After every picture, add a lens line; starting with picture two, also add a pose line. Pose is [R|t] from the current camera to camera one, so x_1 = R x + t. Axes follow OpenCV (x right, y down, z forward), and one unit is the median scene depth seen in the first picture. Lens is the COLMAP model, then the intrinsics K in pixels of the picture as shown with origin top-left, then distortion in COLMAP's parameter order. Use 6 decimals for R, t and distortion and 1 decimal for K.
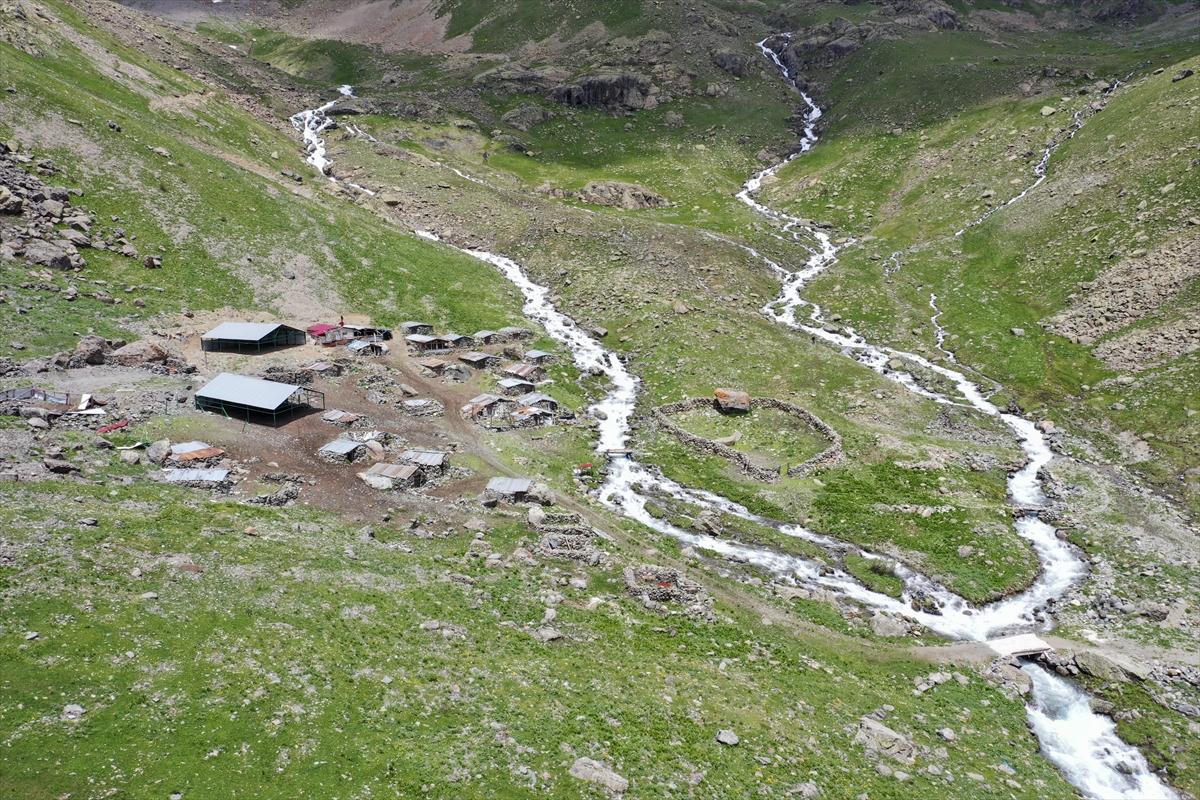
lens RADIAL K [[957.1, 0, 595.6], [0, 957.1, 404.5], [0, 0, 1]] dist [-0.005051, -0.003924]
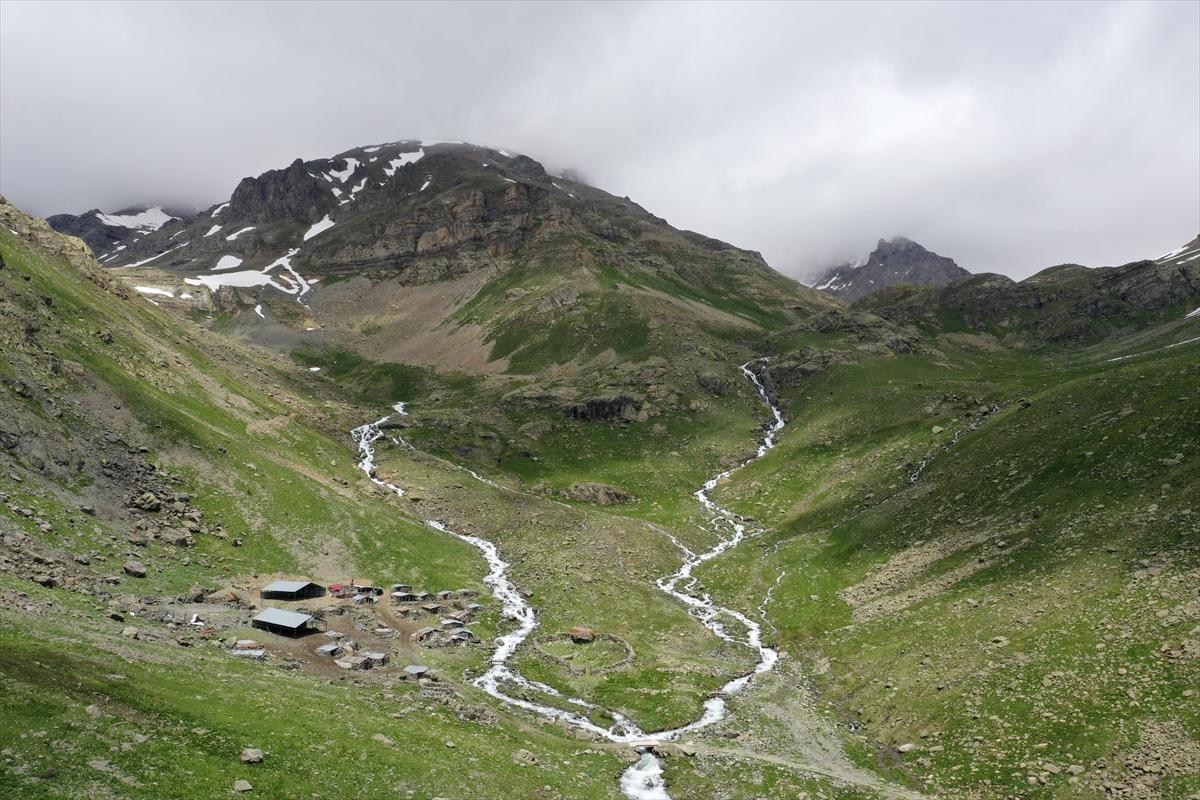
lens RADIAL K [[957.1, 0, 596.8], [0, 957.1, 397.2], [0, 0, 1]] dist [-0.005051, -0.003924]
pose [[0.997776, 0.001011, -0.066644, 0.149667], [-0.020703, 0.955127, -0.295471, 0.048607], [0.063354, 0.296194, 0.953024, -0.344175]]
